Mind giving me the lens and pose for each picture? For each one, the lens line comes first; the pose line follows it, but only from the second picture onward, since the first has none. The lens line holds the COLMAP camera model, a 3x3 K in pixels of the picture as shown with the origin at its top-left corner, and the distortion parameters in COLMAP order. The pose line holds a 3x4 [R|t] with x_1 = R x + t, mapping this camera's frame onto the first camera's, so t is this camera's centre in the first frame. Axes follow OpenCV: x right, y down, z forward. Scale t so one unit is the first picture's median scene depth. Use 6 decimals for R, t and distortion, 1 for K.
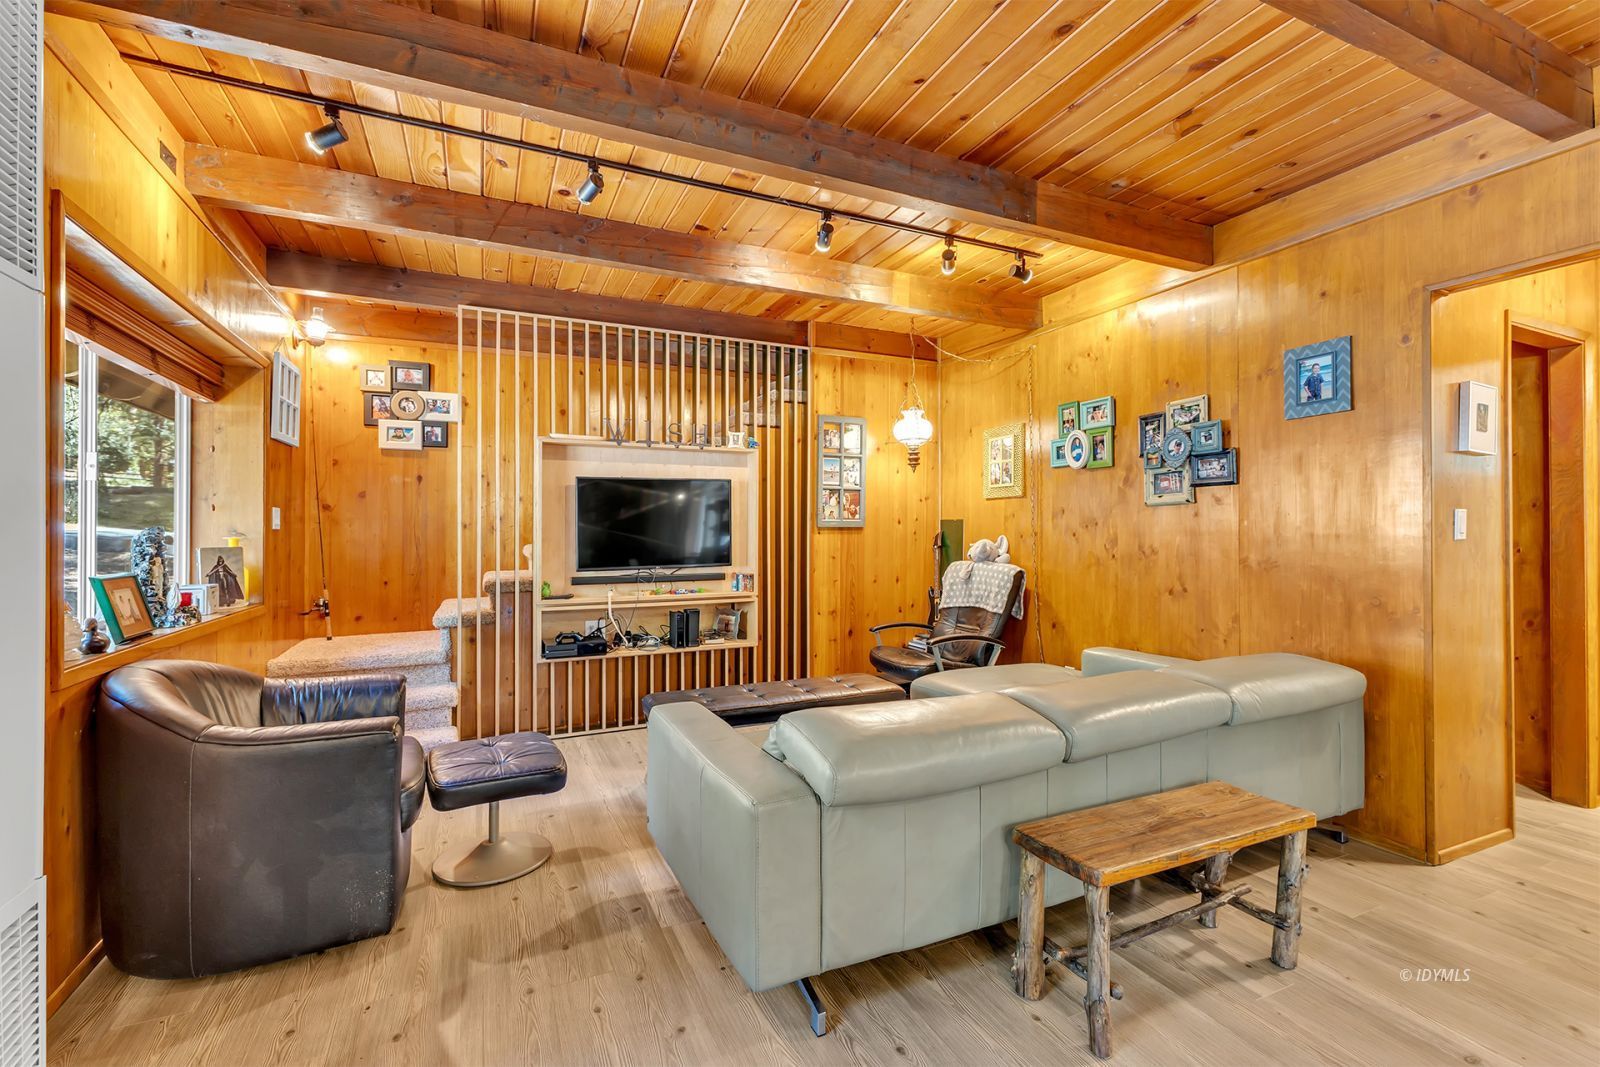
lens RADIAL K [[707.4, 0, 808.9], [0, 707.4, 526.3], [0, 0, 1]] dist [0.000305, -0.000151]
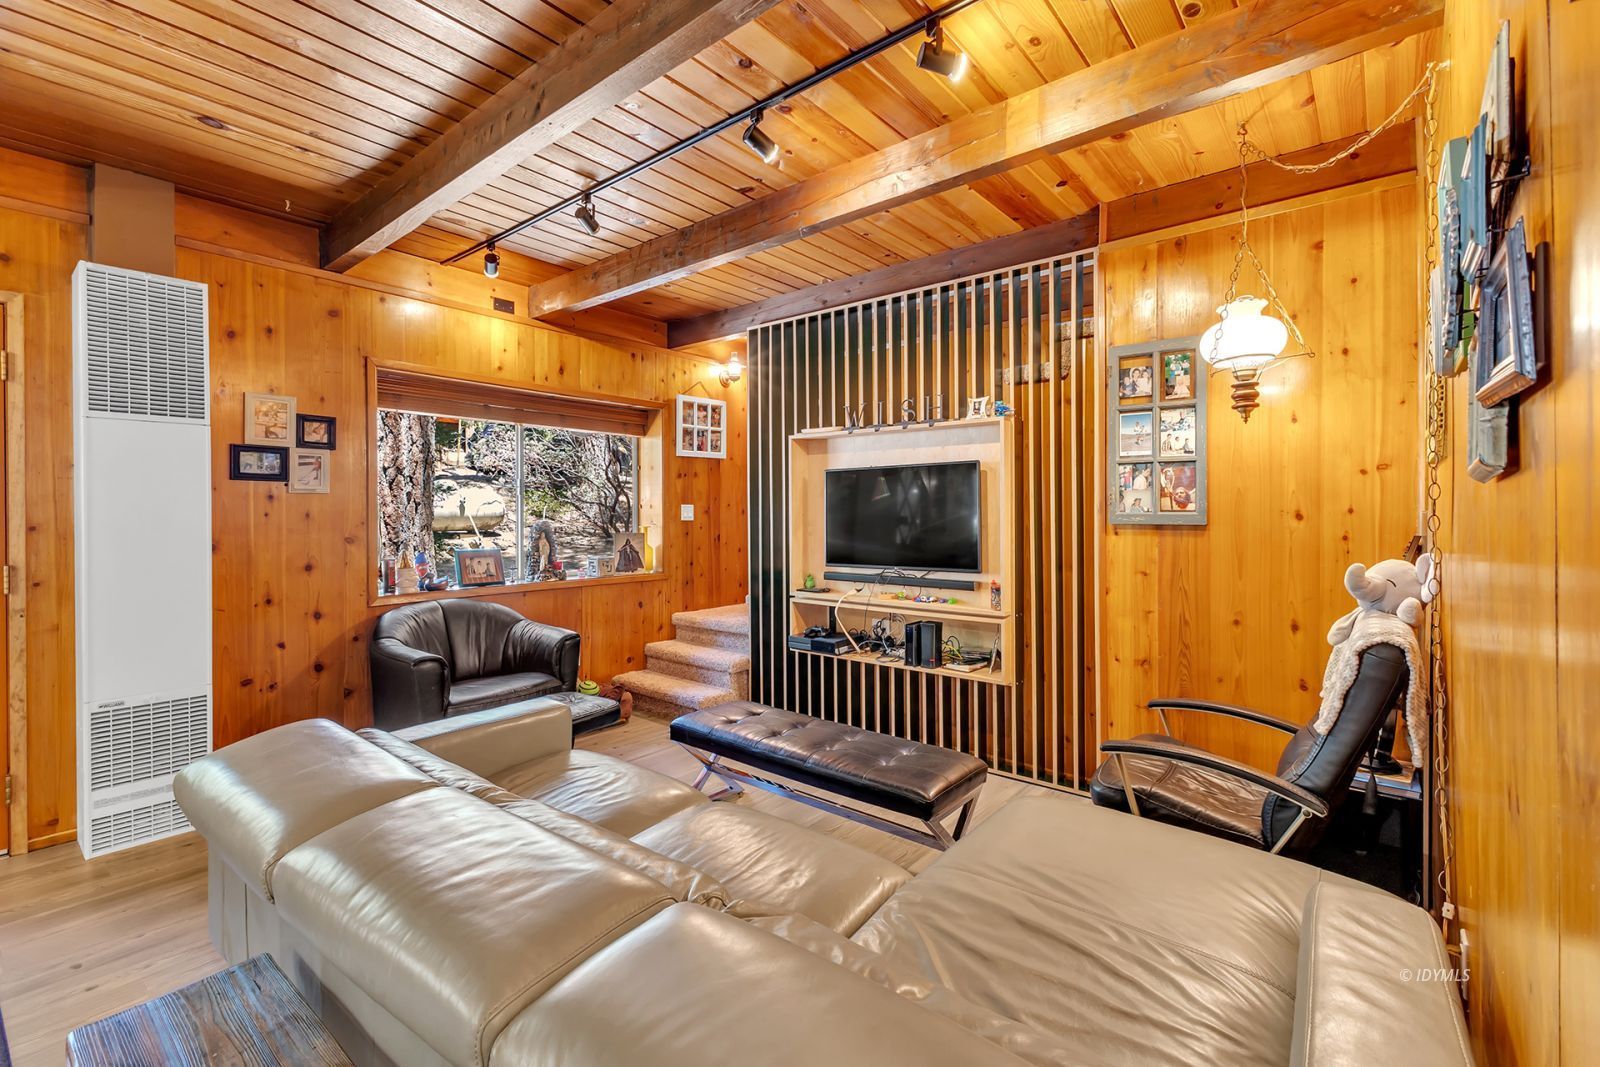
lens RADIAL K [[689.4, 0, 802.6], [0, 689.4, 511.0], [0, 0, 1]] dist [-0.000457, -0.000067]
pose [[0.428118, 0.001281, -0.903722, 0.477792], [0.006734, 0.999967, 0.004608, -0.016126], [0.903698, -0.008058, 0.428095, 0.504415]]
